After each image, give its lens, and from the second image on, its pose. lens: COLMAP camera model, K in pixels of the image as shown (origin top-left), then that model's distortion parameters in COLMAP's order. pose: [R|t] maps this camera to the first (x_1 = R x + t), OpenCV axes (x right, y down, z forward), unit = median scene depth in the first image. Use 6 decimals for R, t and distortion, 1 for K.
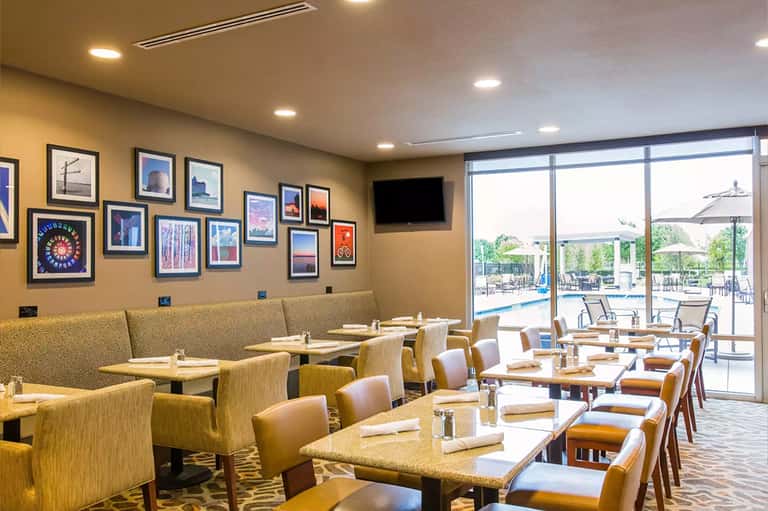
lens RADIAL K [[589.3, 0, 384.0], [0, 589.3, 259.0], [0, 0, 1]] dist [-0.006819, -0.009952]
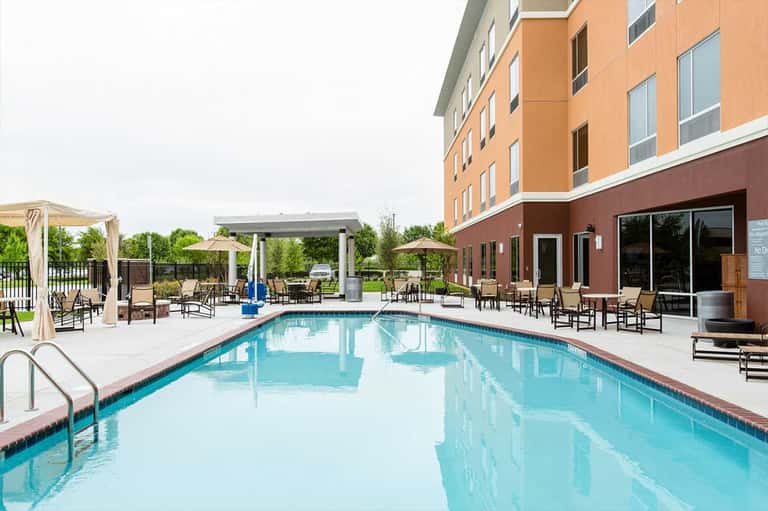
lens RADIAL K [[589.3, 0, 380.4], [0, 589.3, 256.6], [0, 0, 1]] dist [-0.006819, -0.009952]
pose [[0.863142, 0.008627, 0.504887, 0.052691], [-0.007031, 0.999962, -0.005066, 0.001090], [-0.504912, 0.000823, 0.863171, 0.274806]]
